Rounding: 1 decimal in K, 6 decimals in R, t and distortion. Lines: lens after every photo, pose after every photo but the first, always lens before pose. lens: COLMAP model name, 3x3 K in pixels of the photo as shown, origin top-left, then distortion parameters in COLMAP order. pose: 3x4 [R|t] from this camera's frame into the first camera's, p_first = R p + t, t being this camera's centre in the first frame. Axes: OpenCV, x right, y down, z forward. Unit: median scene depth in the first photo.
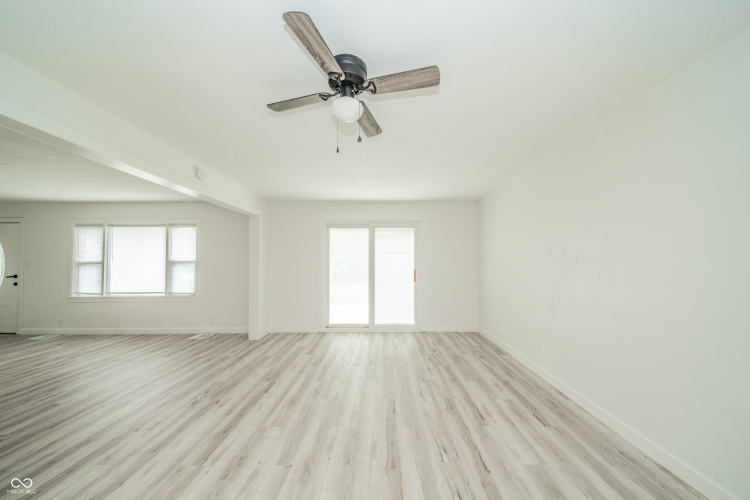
lens RADIAL K [[259.4, 0, 390.4], [0, 259.4, 263.7], [0, 0, 1]] dist [-0.001289, -0.000194]
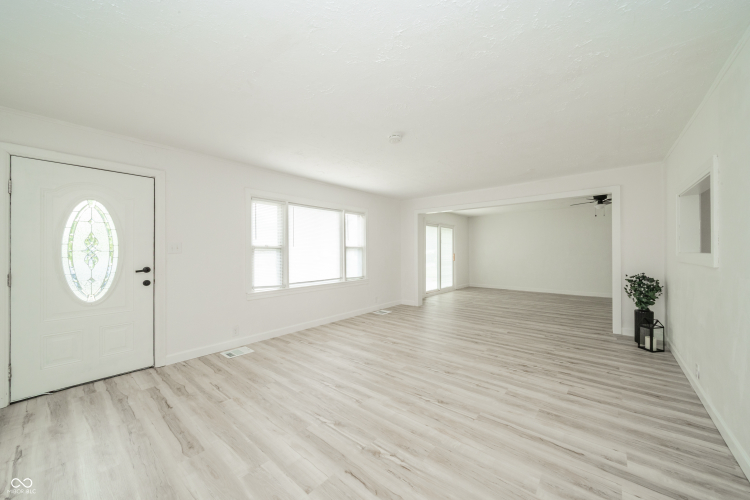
lens RADIAL K [[259.2, 0, 375.0], [0, 259.2, 250.0], [0, 0, 1]] dist [-0.000144, -0.000076]
pose [[0.678247, 0.004243, 0.734821, -1.512195], [-0.000840, 0.999987, -0.004999, 0.007787], [-0.734833, 0.002773, 0.678242, 0.231009]]
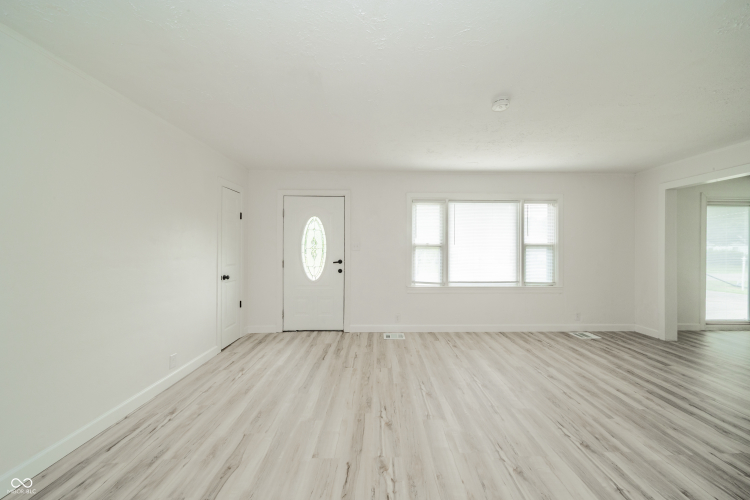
lens RADIAL K [[272.1, 0, 399.2], [0, 272.1, 248.1], [0, 0, 1]] dist [-0.001669, -0.000333]
pose [[0.999949, 0.006877, 0.007385, -1.254889], [-0.006892, 0.999974, 0.001983, 0.003225], [-0.007371, -0.002033, 0.999971, 0.132952]]
